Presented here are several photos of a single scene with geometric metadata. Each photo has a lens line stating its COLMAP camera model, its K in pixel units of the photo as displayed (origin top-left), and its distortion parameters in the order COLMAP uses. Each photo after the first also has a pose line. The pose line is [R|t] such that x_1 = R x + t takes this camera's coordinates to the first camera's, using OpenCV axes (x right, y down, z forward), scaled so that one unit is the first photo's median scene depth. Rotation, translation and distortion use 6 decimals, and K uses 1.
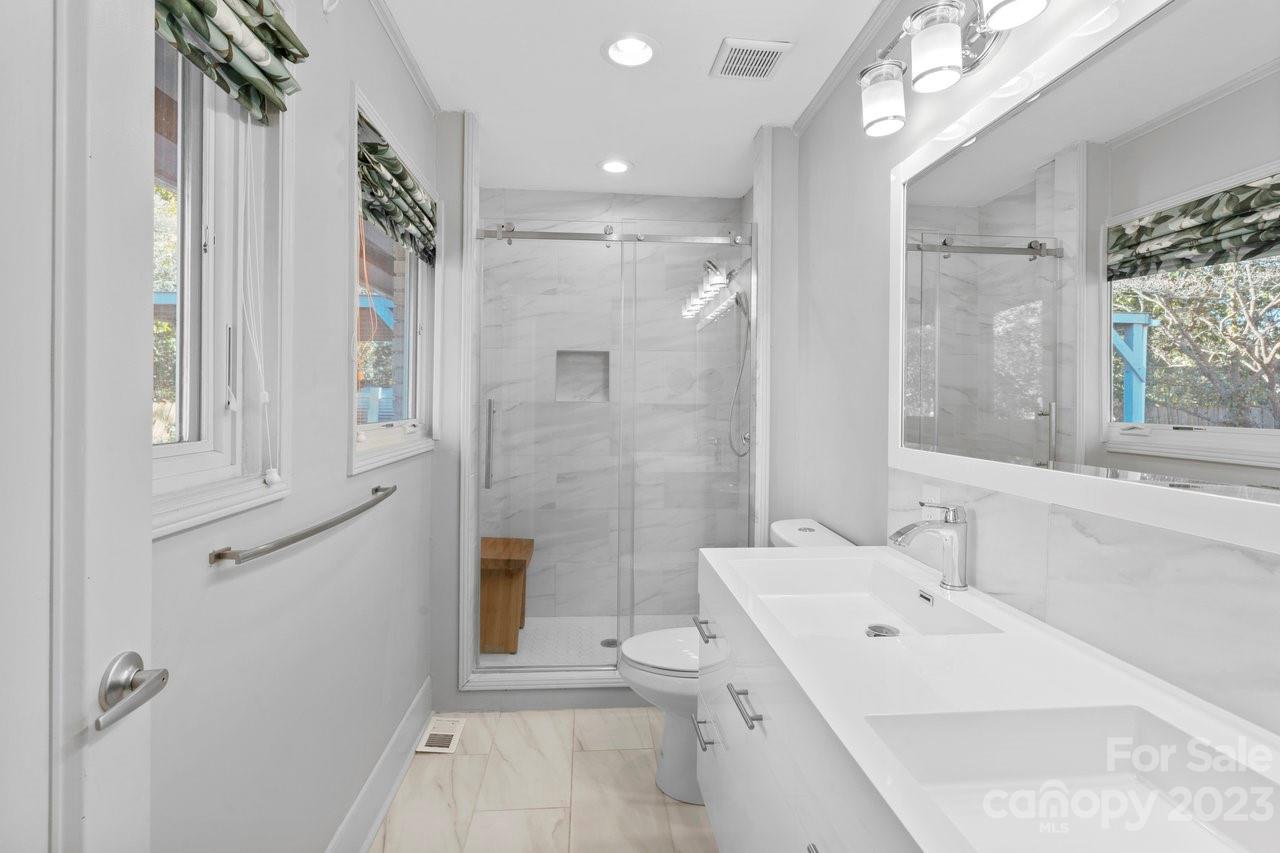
lens RADIAL K [[600.2, 0, 639.0], [0, 600.2, 400.2], [0, 0, 1]] dist [-0.004927, 0.002395]
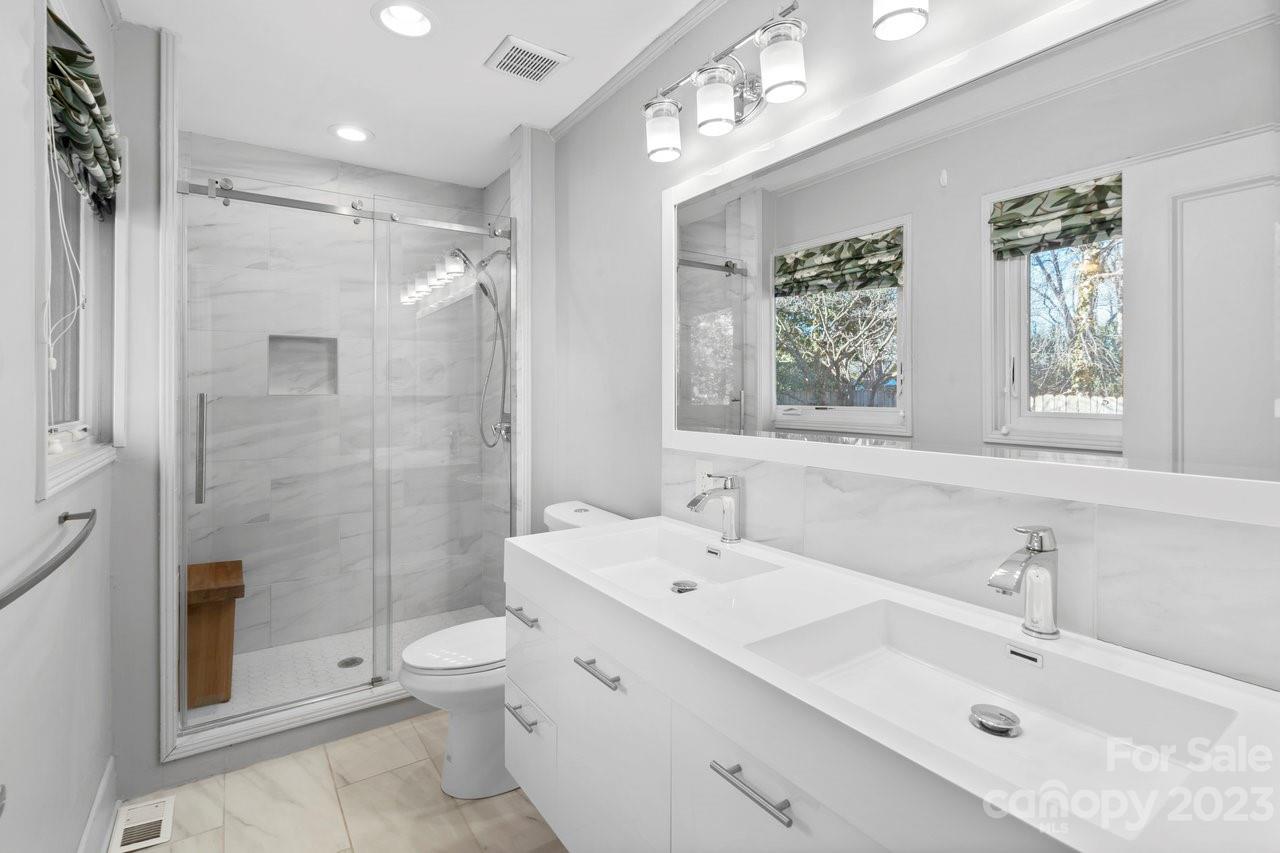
lens RADIAL K [[600.2, 0, 635.5], [0, 600.2, 390.8], [0, 0, 1]] dist [-0.004927, 0.002395]
pose [[0.872554, -0.009745, 0.488421, -0.135513], [0.009199, 0.999952, 0.003516, -0.002335], [-0.488432, 0.001425, 0.872601, 0.006942]]
